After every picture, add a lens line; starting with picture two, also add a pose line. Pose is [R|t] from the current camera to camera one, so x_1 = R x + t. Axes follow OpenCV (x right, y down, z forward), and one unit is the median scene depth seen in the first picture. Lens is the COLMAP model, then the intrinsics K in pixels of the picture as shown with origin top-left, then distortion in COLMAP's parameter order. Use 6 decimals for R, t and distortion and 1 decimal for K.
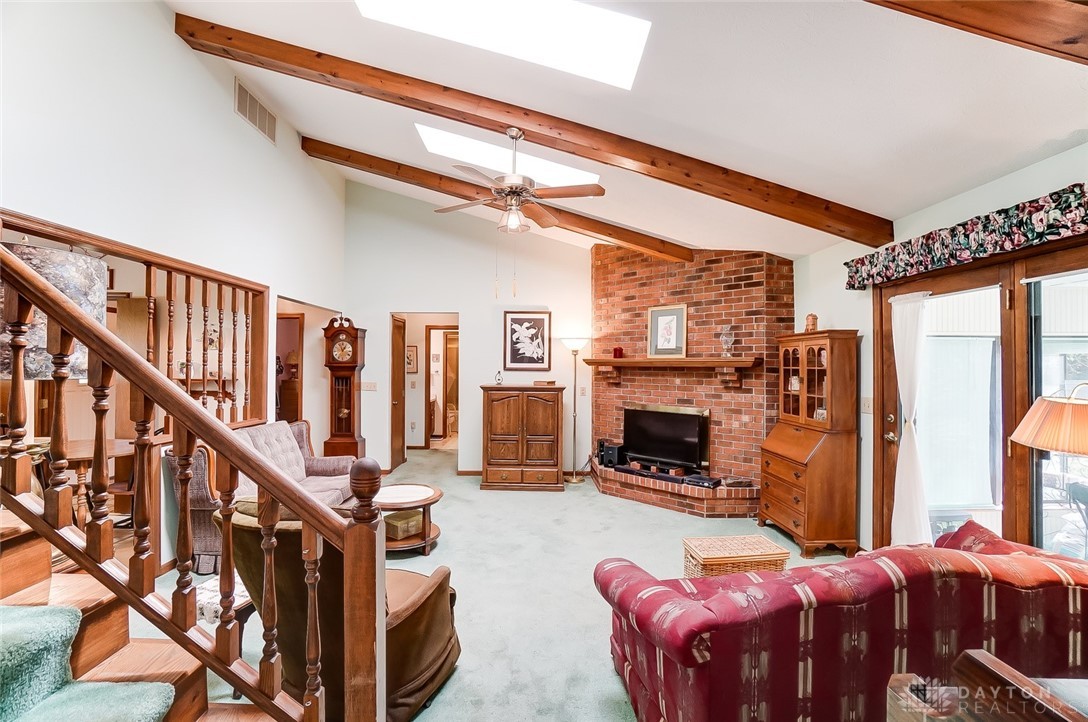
lens RADIAL K [[485.2, 0, 535.0], [0, 485.2, 361.0], [0, 0, 1]] dist [-0.059190, 0.021098]
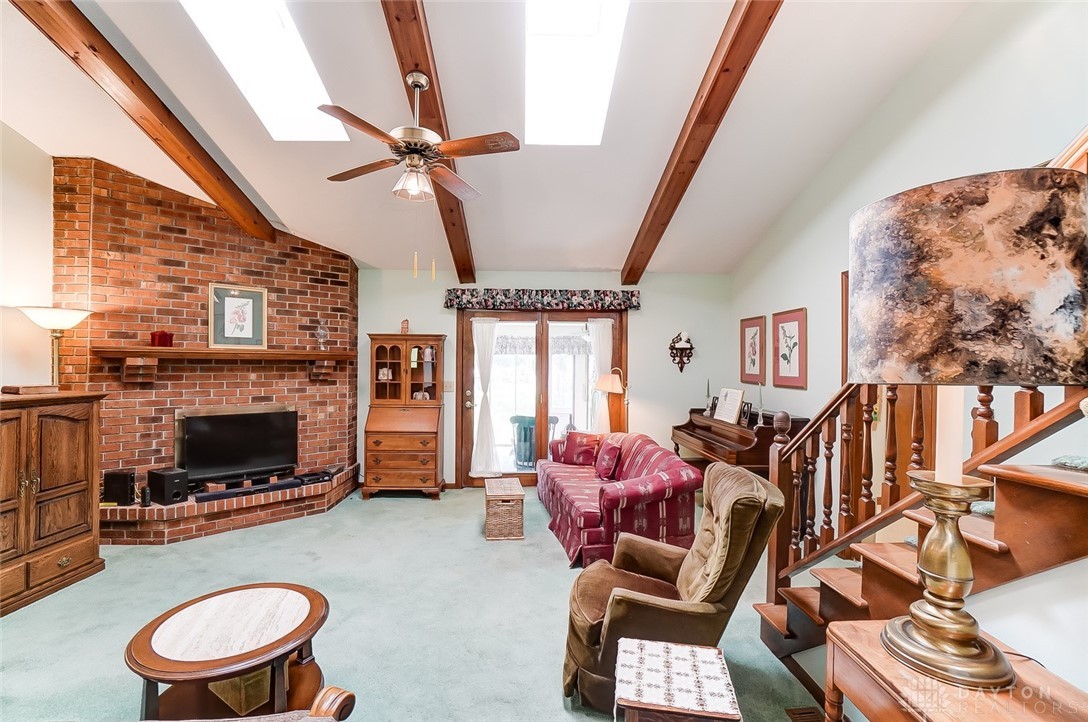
lens RADIAL K [[485.2, 0, 542.2], [0, 485.2, 360.5], [0, 0, 1]] dist [-0.059190, 0.021098]
pose [[-0.040176, -0.000895, 0.999192, -0.590516], [-0.018805, 0.999823, 0.000140, 0.004367], [-0.999016, -0.018784, -0.040186, 0.541920]]
